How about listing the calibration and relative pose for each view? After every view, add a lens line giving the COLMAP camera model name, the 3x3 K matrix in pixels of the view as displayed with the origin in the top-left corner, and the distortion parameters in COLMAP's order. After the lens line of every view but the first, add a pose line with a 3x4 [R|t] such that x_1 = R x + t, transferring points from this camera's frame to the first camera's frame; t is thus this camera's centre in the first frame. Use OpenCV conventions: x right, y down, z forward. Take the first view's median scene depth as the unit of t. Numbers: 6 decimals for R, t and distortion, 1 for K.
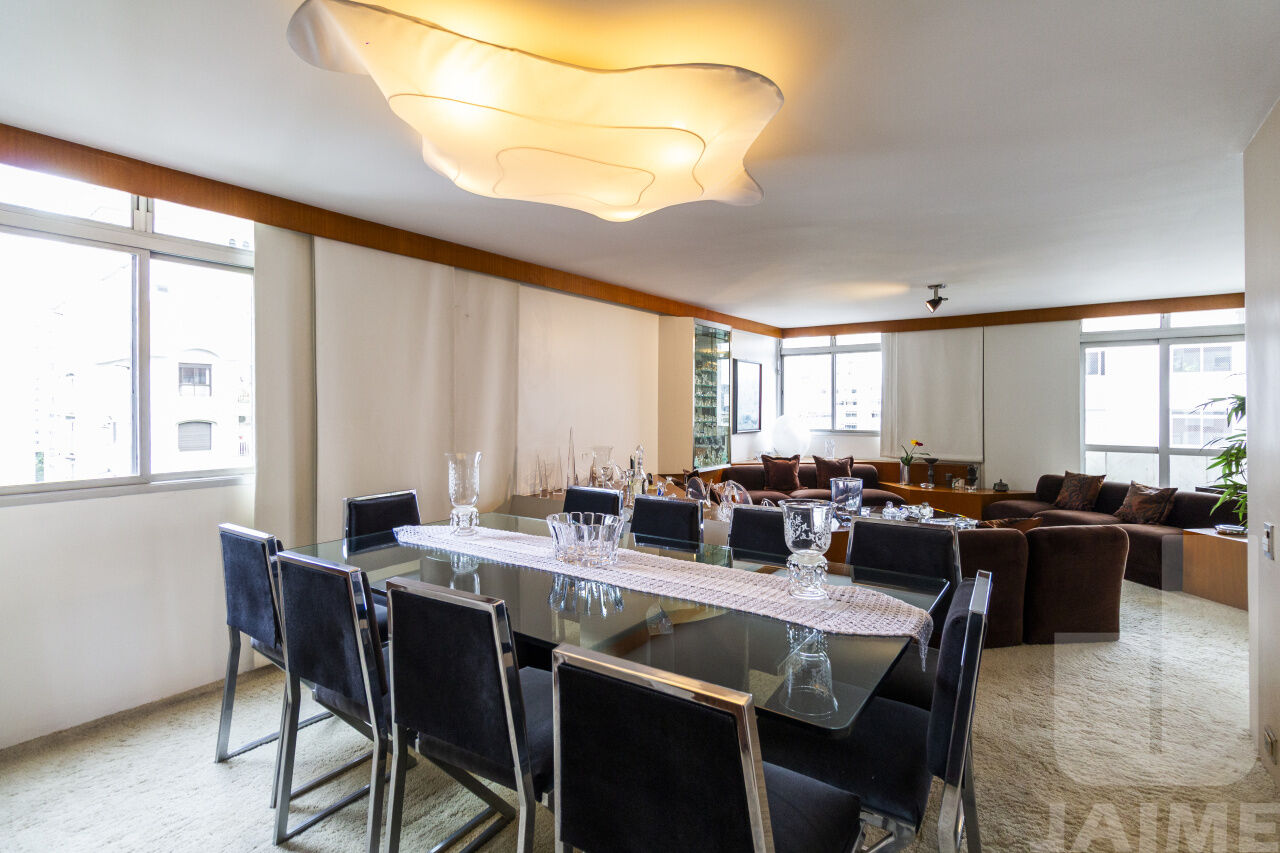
lens RADIAL K [[608.5, 0, 643.7], [0, 608.5, 412.4], [0, 0, 1]] dist [0.001418, 0.000049]
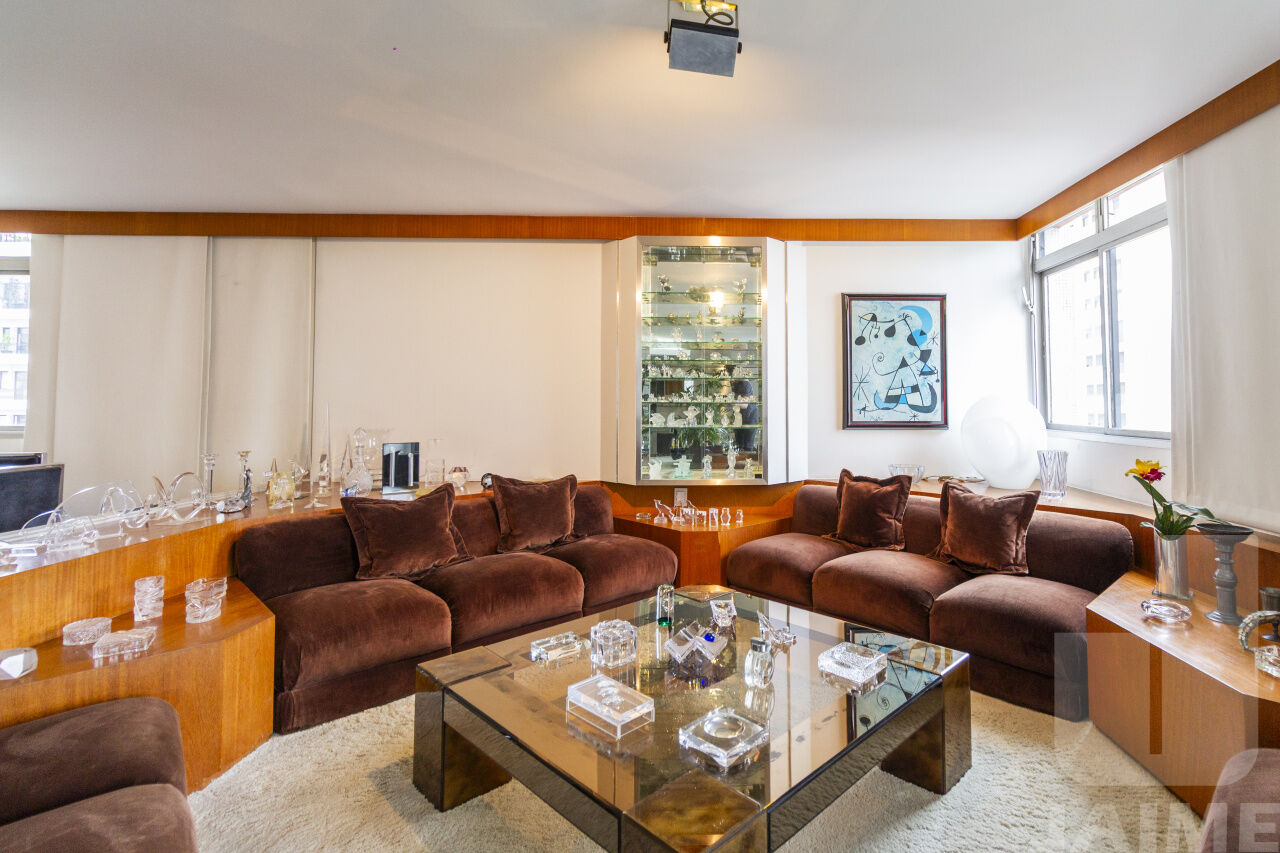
lens RADIAL K [[657.5, 0, 741.8], [0, 657.5, 371.1], [0, 0, 1]] dist [-0.000258, -0.000074]
pose [[0.610235, -0.036579, -0.791375, 0.579618], [-0.005687, 0.998705, -0.050548, 0.013582], [0.792200, 0.035347, 0.609237, 0.589645]]
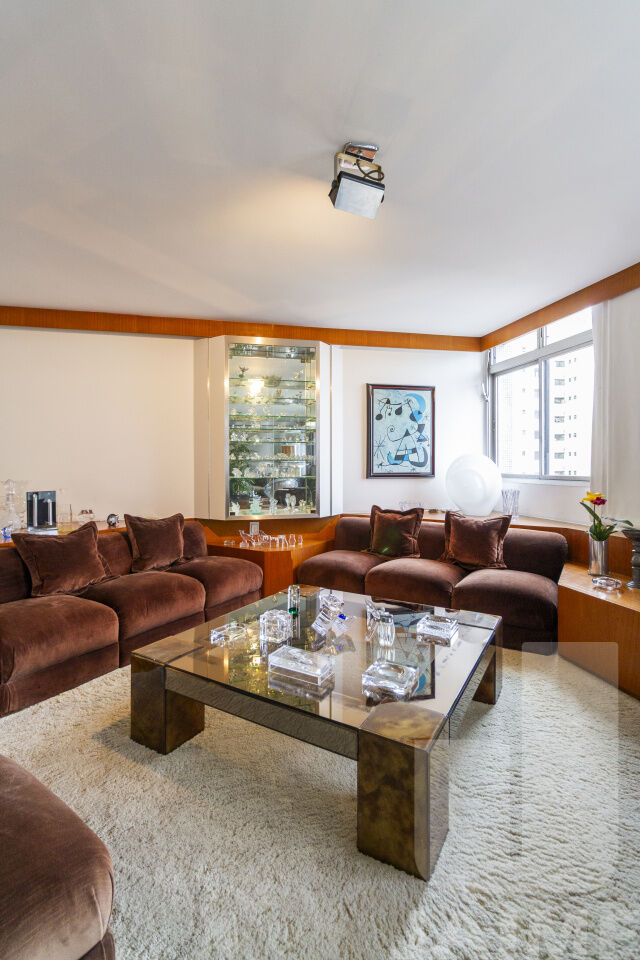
lens RADIAL K [[472.6, 0, 320.7], [0, 472.6, 469.2], [0, 0, 1]] dist [0.001401, 0.000153]
pose [[0.757788, 0.003185, -0.652494, 0.518874], [-0.001559, 0.999994, 0.003071, 0.021705], [0.652499, -0.001310, 0.757788, 0.516822]]
